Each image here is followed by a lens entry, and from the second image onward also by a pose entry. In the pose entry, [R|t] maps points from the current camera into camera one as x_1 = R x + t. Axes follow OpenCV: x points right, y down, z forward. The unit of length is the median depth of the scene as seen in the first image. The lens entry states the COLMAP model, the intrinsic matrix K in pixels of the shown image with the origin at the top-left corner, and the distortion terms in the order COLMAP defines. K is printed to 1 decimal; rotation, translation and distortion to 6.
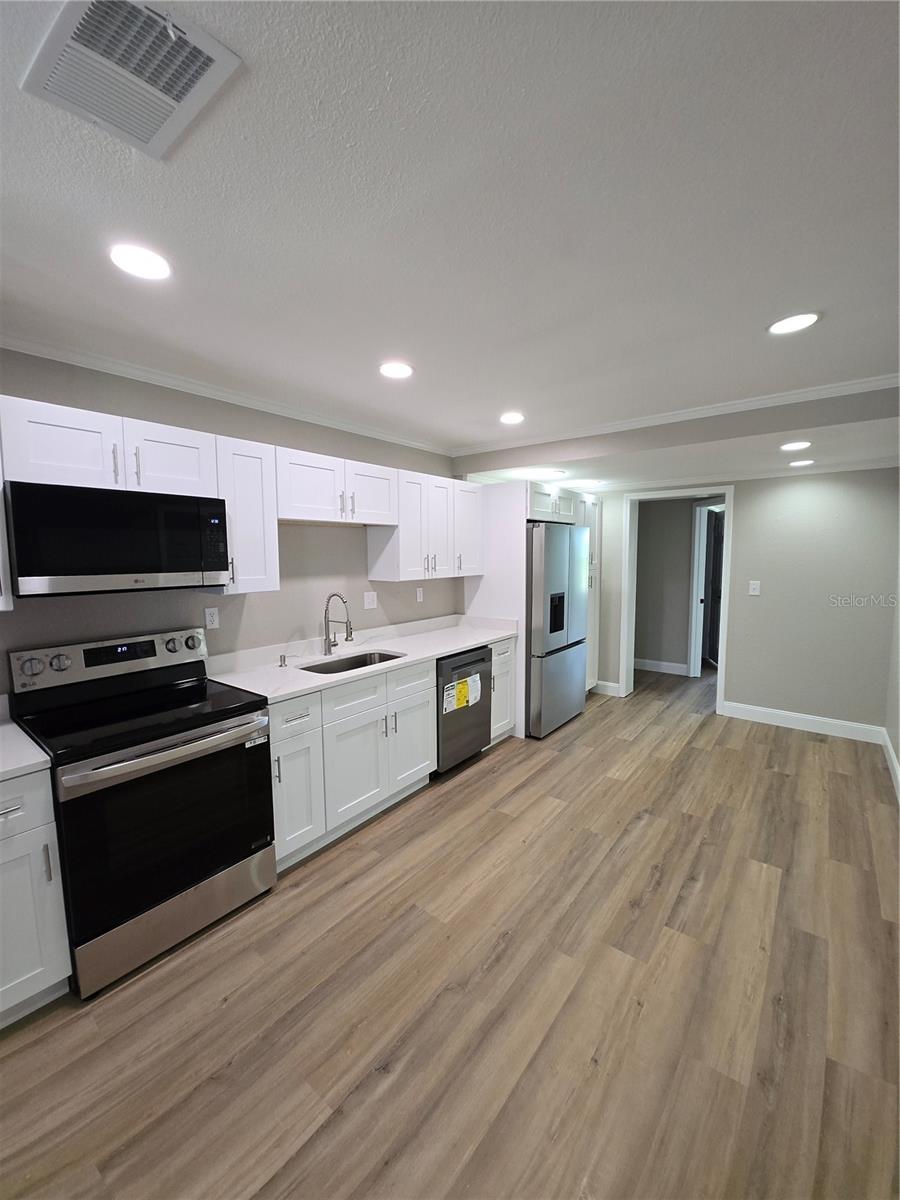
lens RADIAL K [[480.8, 0, 450.0], [0, 480.8, 600.0], [0, 0, 1]] dist [-0.002535, -0.000359]
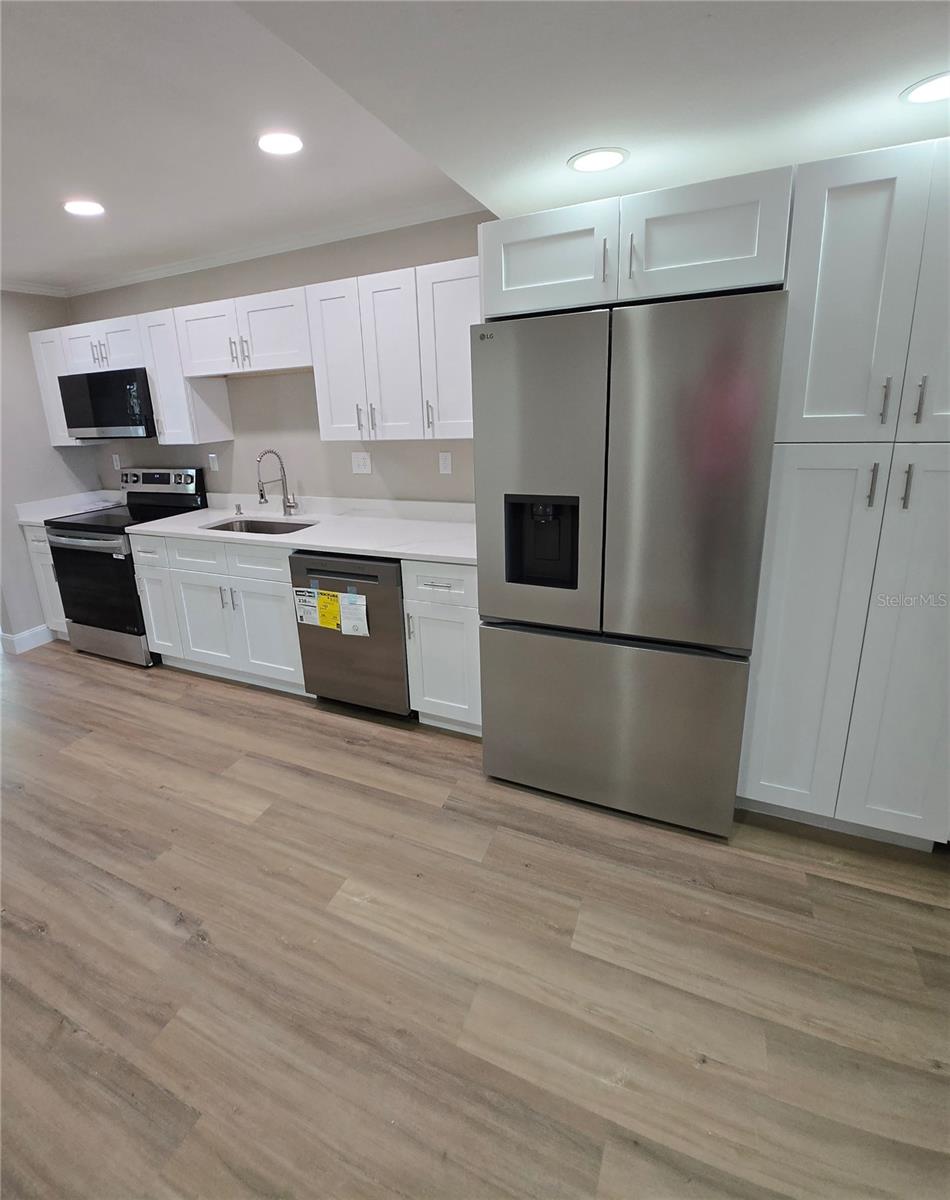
lens RADIAL K [[531.6, 0, 381.3], [0, 531.6, 535.8], [0, 0, 1]] dist [-0.001207, -0.005807]
pose [[0.201882, 0.235878, -0.950581, 0.867478], [-0.046688, 0.971780, 0.231223, -0.107312], [0.978297, -0.002299, 0.207197, 1.058382]]
